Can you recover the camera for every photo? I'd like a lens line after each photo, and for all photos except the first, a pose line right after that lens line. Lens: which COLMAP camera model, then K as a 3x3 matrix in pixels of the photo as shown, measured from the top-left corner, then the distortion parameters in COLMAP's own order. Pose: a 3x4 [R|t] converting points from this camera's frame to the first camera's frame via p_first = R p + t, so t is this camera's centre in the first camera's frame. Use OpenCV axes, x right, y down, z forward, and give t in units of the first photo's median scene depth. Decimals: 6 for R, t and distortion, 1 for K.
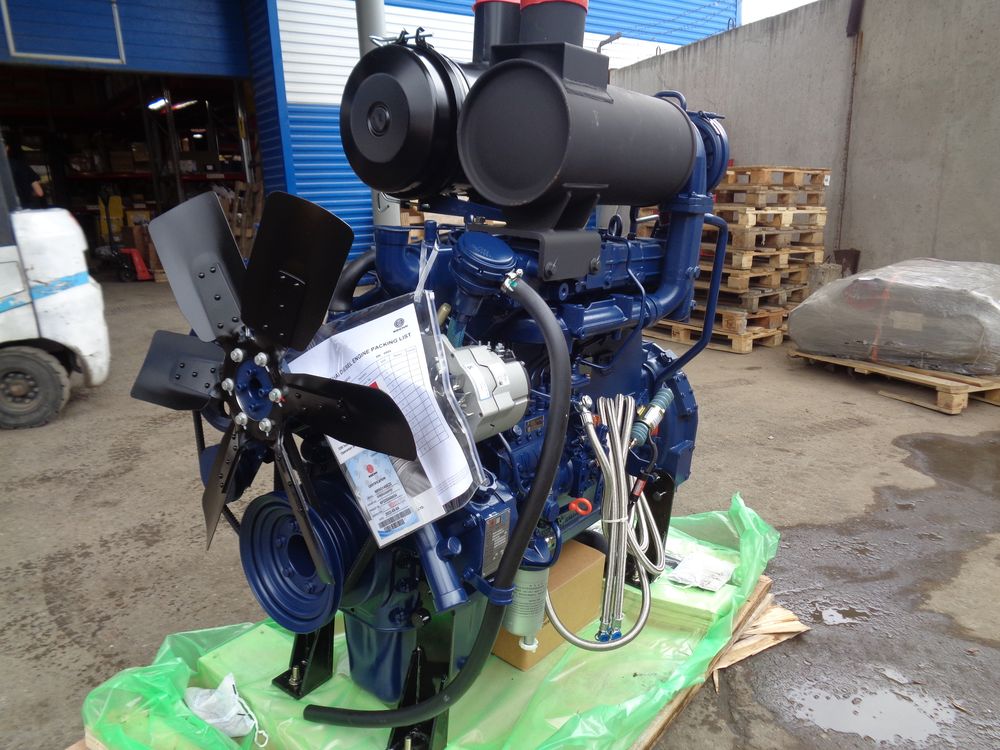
lens RADIAL K [[752.8, 0, 500.3], [0, 752.8, 379.6], [0, 0, 1]] dist [0.002627, 0.015620]
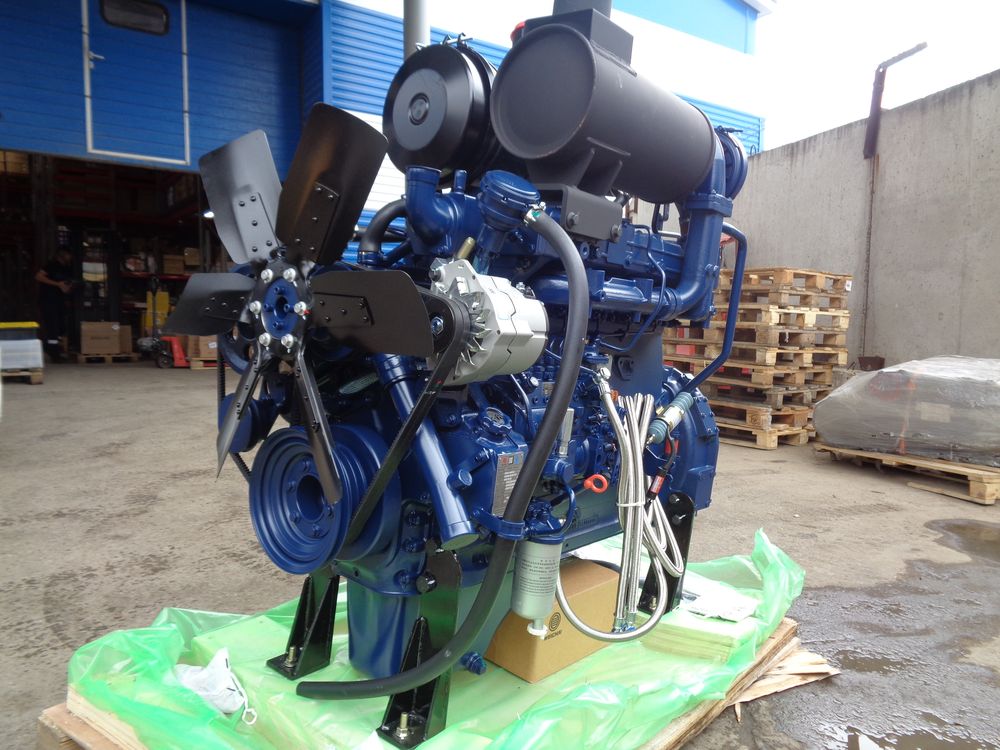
lens RADIAL K [[750.4, 0, 502.2], [0, 750.4, 371.3], [0, 0, 1]] dist [0.006413, 0.007941]
pose [[0.998433, 0.044498, -0.033920, 0.007646], [-0.049692, 0.983836, -0.172041, 0.134373], [0.025716, 0.173457, 0.984506, 0.006260]]
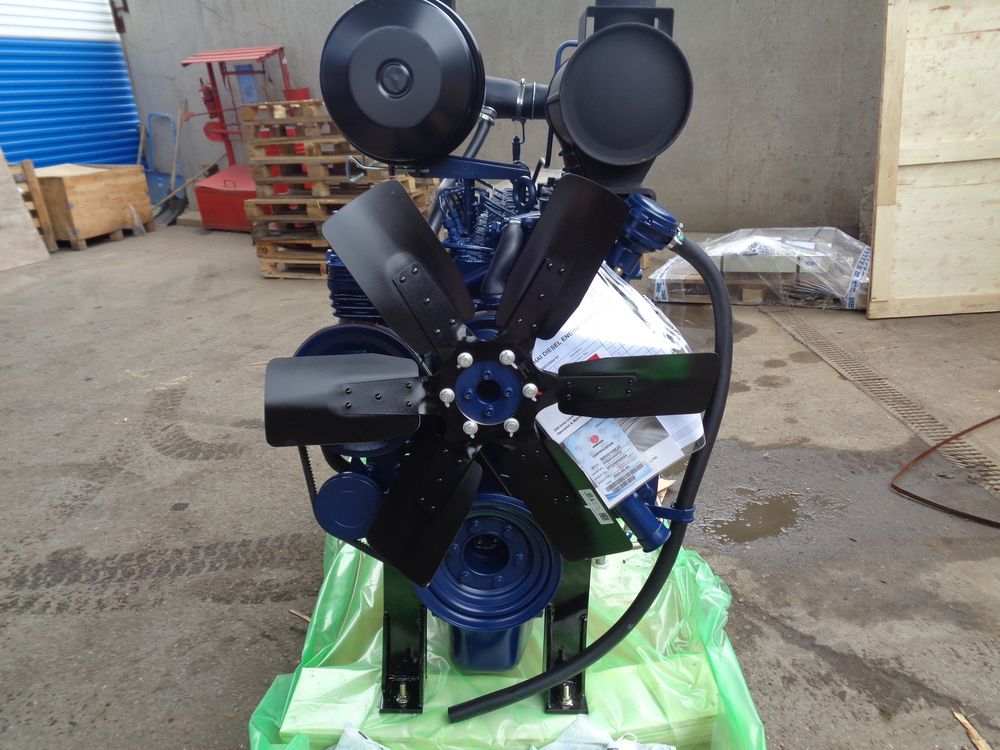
lens RADIAL K [[757.5, 0, 500.0], [0, 757.5, 375.0], [0, 0, 1]] dist [-0.003636, -0.000507]
pose [[0.805850, -0.243339, 0.539807, -0.419292], [0.195264, 0.969867, 0.145706, -0.072582], [-0.558997, -0.012012, 0.829083, 0.116642]]
